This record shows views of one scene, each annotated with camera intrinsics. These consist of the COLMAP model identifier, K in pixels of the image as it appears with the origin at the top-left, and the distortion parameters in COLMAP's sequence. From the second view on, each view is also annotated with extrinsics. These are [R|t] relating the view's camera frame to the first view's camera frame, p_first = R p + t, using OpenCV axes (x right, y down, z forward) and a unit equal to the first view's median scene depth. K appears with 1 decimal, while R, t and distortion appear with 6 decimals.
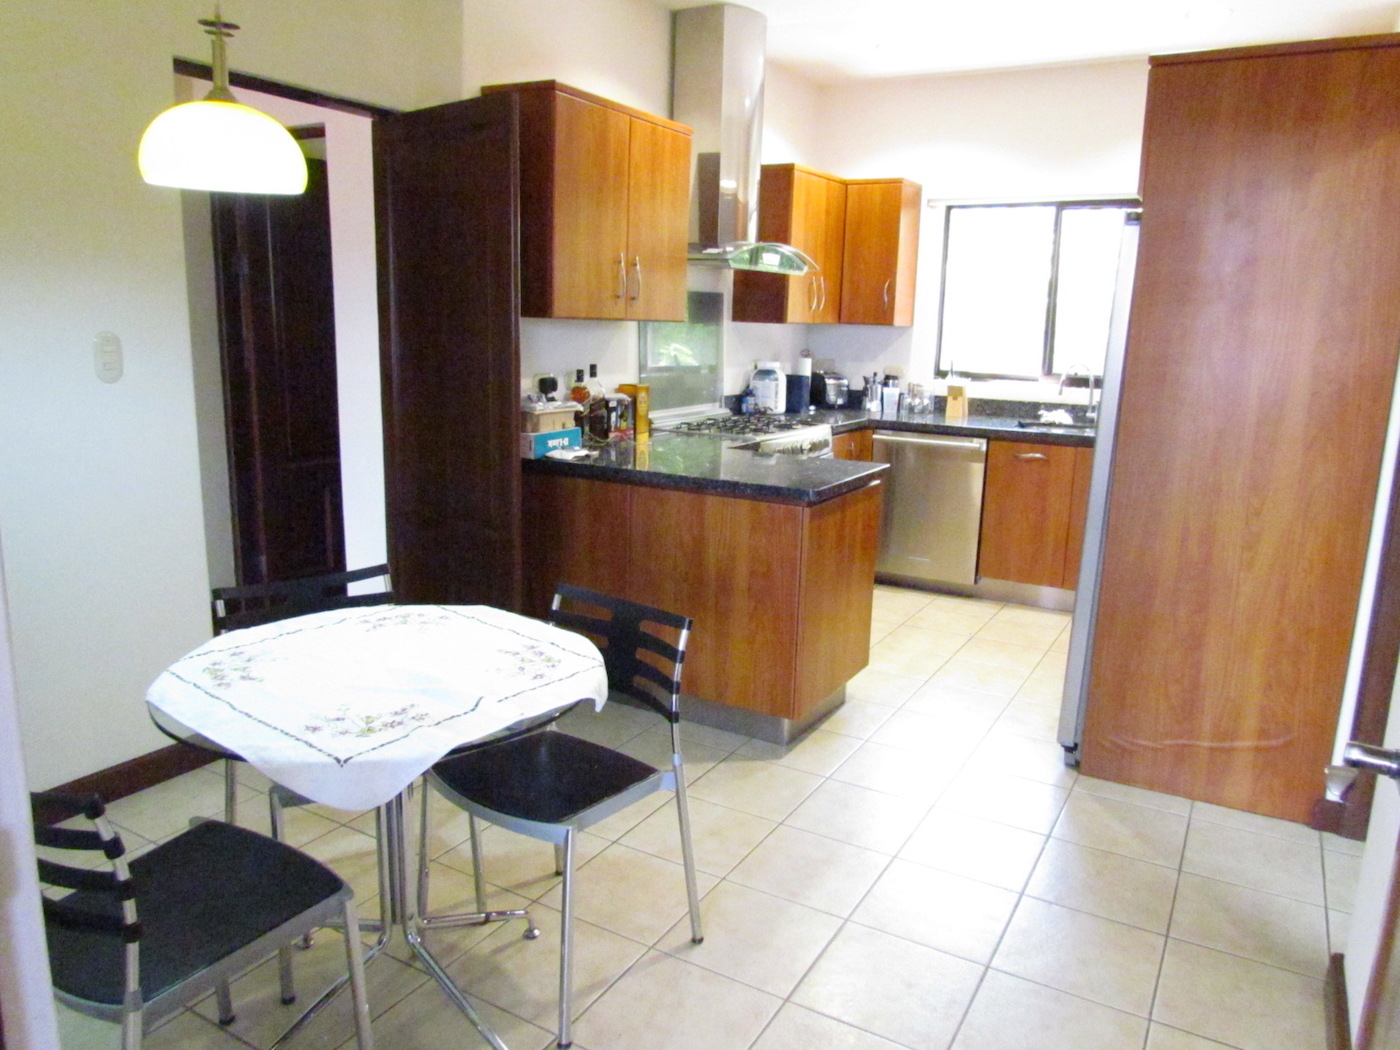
lens RADIAL K [[995.9, 0, 700.0], [0, 995.9, 525.0], [0, 0, 1]] dist [-0.019837, 0.000466]
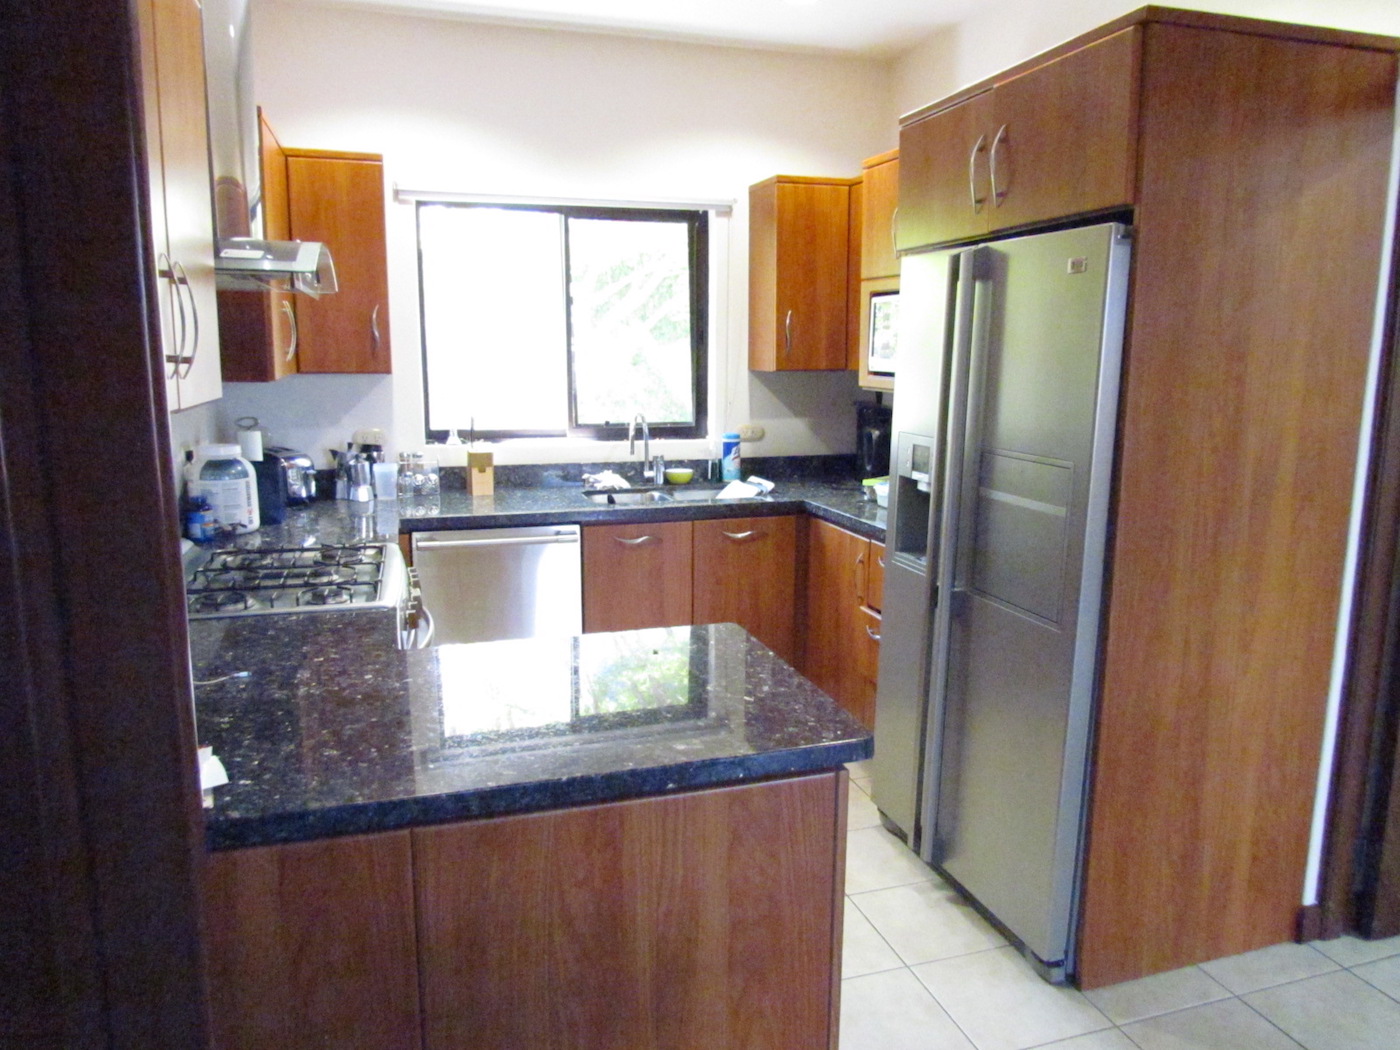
lens RADIAL K [[1007.6, 0, 702.0], [0, 1007.6, 504.6], [0, 0, 1]] dist [-0.053074, -0.002434]
pose [[0.665133, -0.136178, 0.734202, -0.174659], [0.162047, 0.986122, 0.036101, -0.105509], [-0.728930, 0.094964, 0.677970, 0.406973]]
